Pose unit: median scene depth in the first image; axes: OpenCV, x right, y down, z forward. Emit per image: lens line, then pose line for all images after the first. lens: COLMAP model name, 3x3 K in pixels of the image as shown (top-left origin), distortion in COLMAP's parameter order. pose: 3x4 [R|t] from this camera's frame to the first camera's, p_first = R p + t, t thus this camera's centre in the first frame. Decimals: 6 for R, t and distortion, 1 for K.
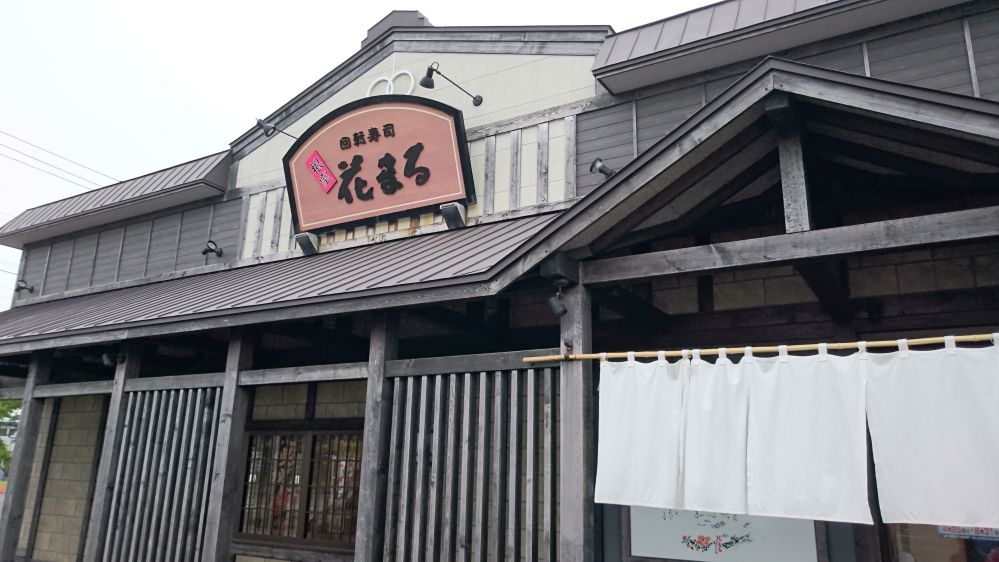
lens RADIAL K [[735.6, 0, 494.6], [0, 735.6, 262.8], [0, 0, 1]] dist [-0.005150, 0.002550]
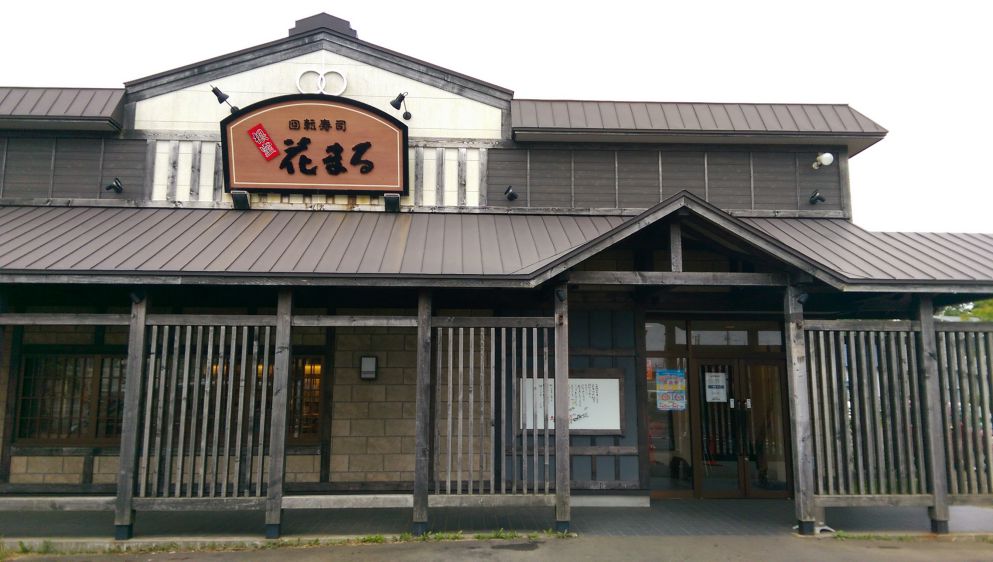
lens RADIAL K [[724.4, 0, 496.7], [0, 724.4, 281.5], [0, 0, 1]] dist [0.024589, -0.004037]
pose [[0.818528, 0.057720, 0.571560, -0.656713], [-0.140667, 0.984789, 0.101997, -0.083959], [-0.556978, -0.163887, 0.814197, -0.230484]]
